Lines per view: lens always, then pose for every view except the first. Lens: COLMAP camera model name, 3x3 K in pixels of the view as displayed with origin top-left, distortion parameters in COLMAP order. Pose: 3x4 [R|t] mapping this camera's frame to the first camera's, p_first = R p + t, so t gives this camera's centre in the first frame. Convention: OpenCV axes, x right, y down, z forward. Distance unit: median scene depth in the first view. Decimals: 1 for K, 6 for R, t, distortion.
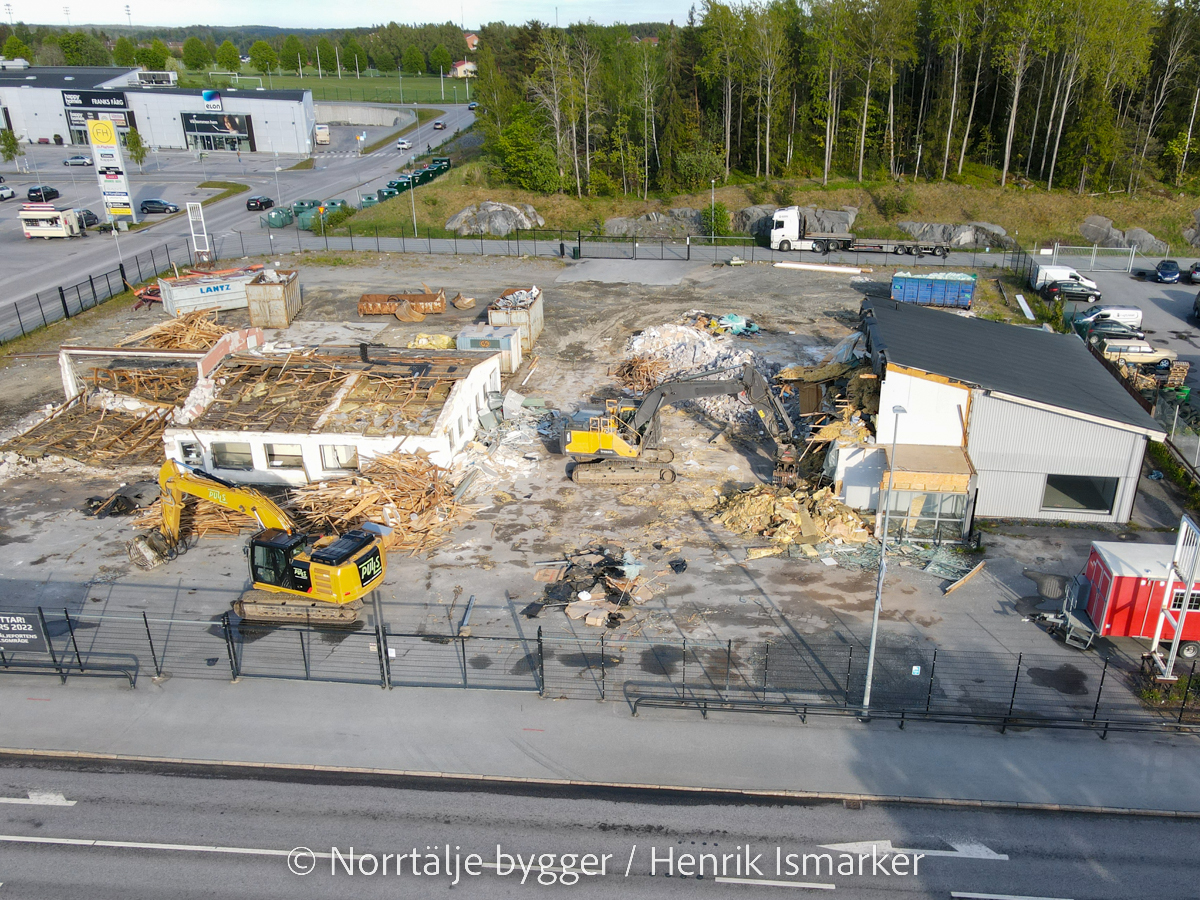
lens RADIAL K [[968.7, 0, 679.3], [0, 968.7, 539.4], [0, 0, 1]] dist [0.005634, 0.010010]
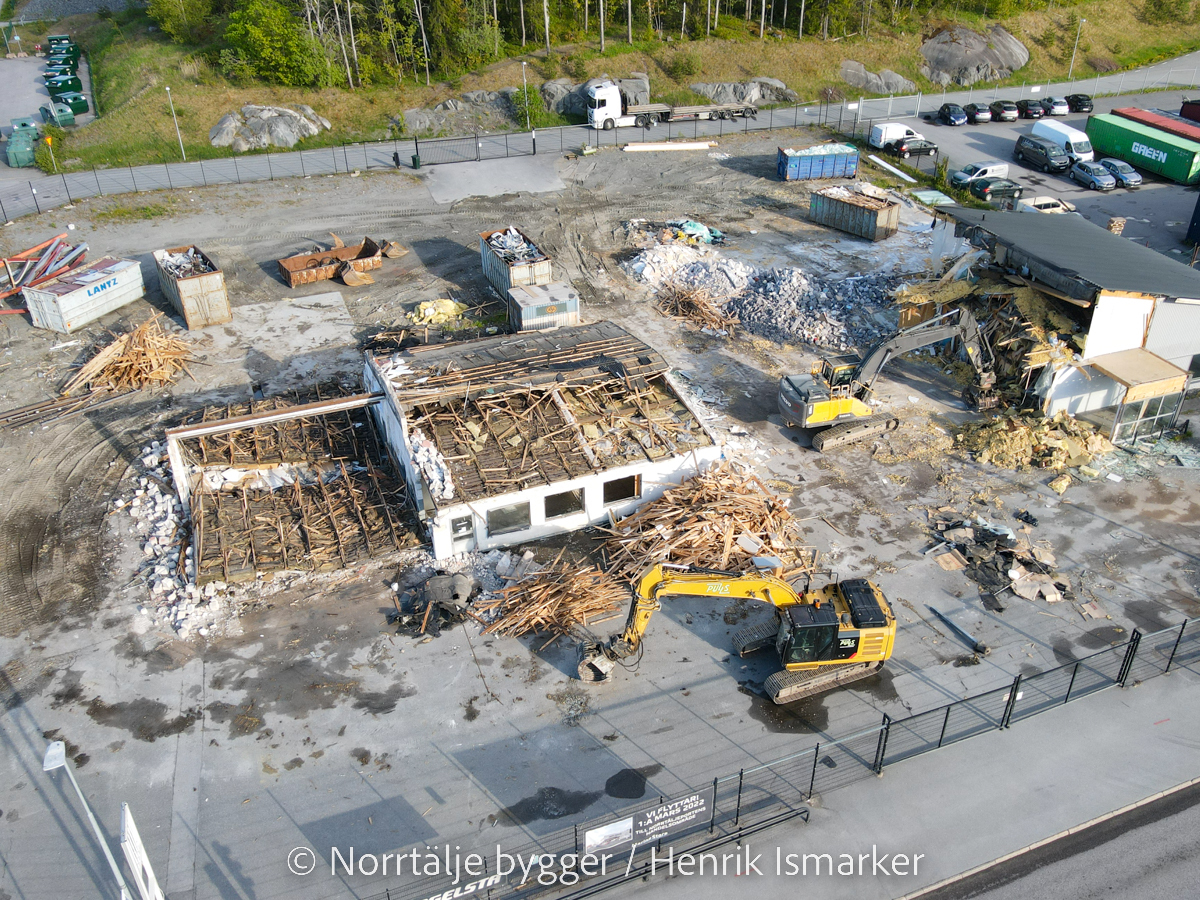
lens RADIAL K [[956.1, 0, 628.8], [0, 956.1, 460.3], [0, 0, 1]] dist [0.008853, 0.018025]
pose [[0.901792, -0.243071, 0.357335, -0.304162], [0.202504, 0.968111, 0.147490, -0.111993], [-0.381791, -0.060644, 0.922257, 0.074102]]
